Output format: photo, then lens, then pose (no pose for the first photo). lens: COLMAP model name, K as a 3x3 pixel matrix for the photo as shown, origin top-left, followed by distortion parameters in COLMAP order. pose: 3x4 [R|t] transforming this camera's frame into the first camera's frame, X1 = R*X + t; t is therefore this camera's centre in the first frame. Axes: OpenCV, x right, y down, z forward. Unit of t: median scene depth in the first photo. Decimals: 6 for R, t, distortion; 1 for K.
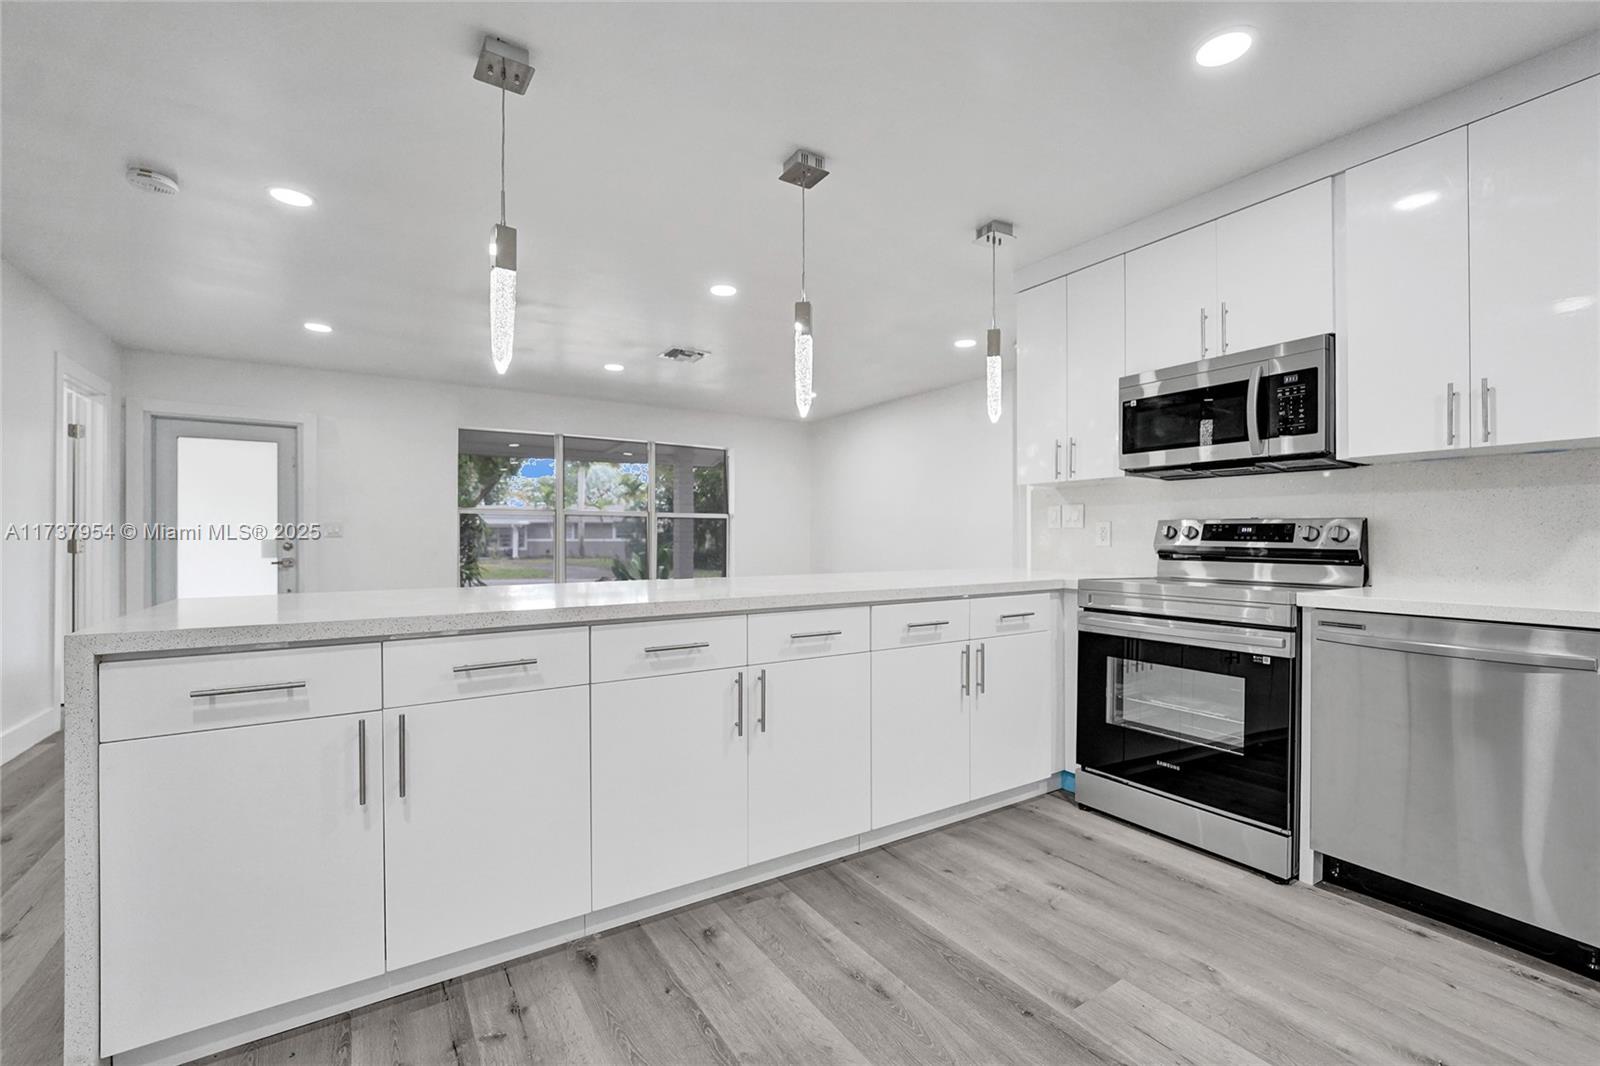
lens RADIAL K [[682.3, 0, 773.1], [0, 682.3, 536.6], [0, 0, 1]] dist [-0.013689, 0.003052]
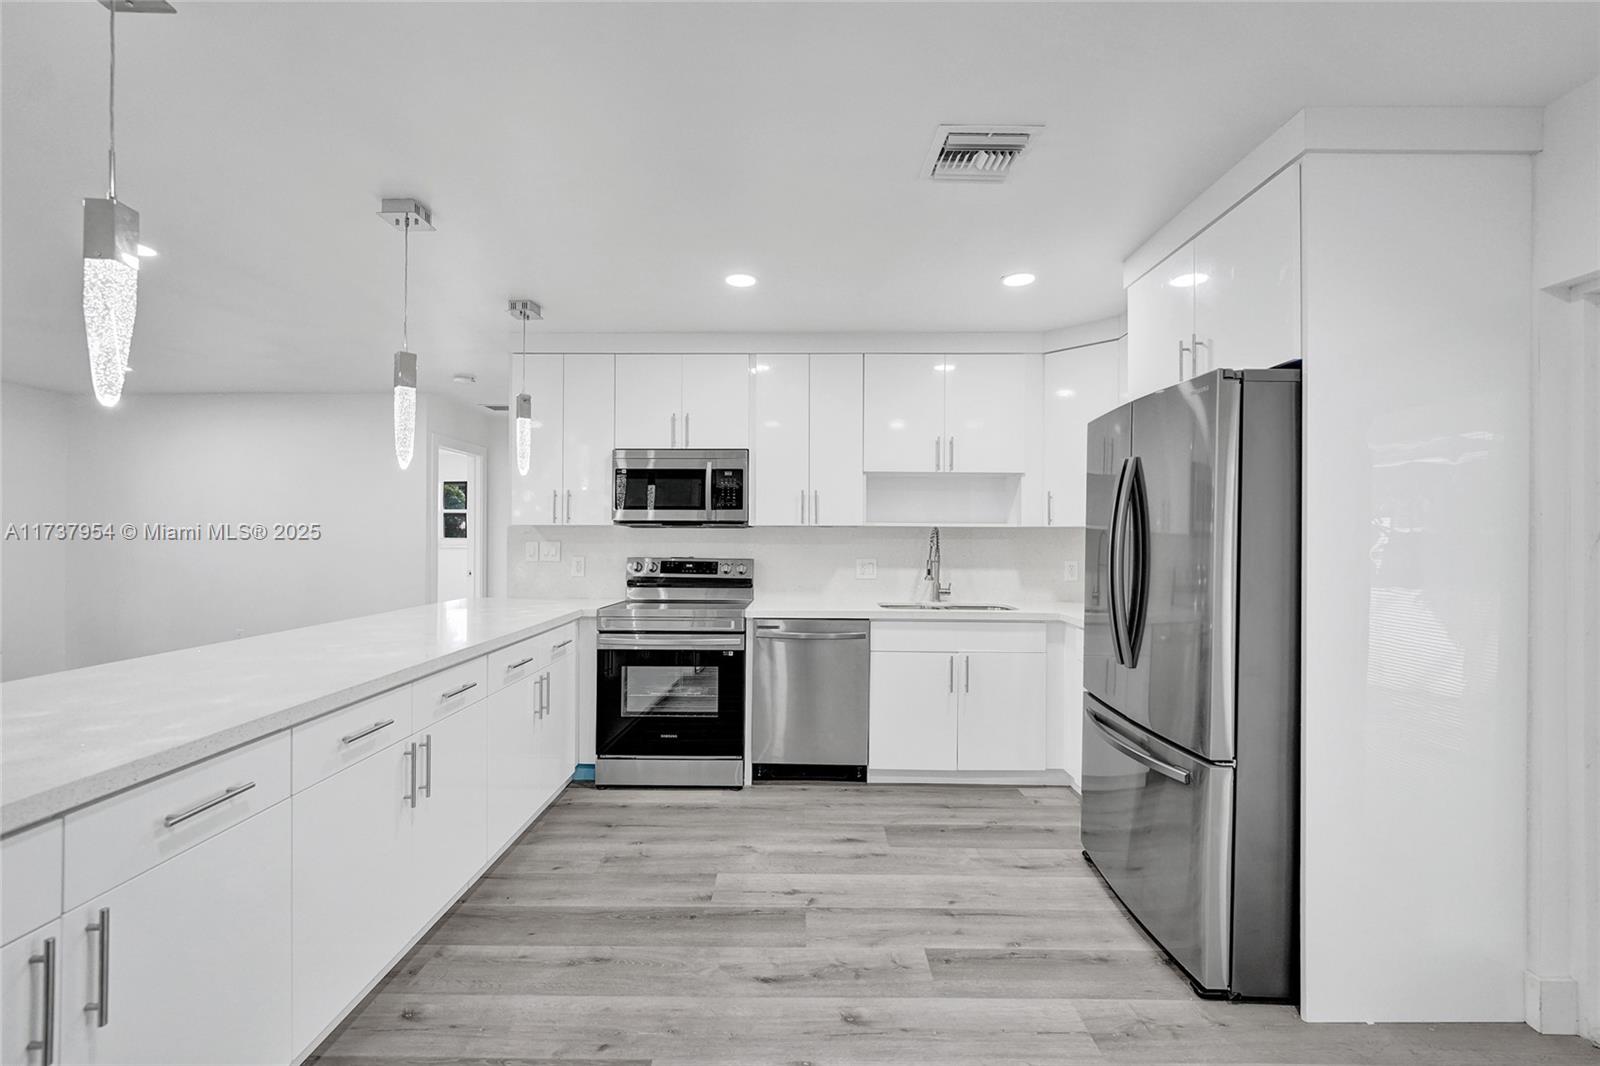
lens RADIAL K [[682.3, 0, 799.7], [0, 682.3, 536.4], [0, 0, 1]] dist [-0.013689, 0.003052]
pose [[0.532743, 0.001147, 0.846276, -0.537347], [-0.002252, 0.999997, 0.000063, -0.092785], [-0.846274, -0.001939, 0.532744, 0.006096]]
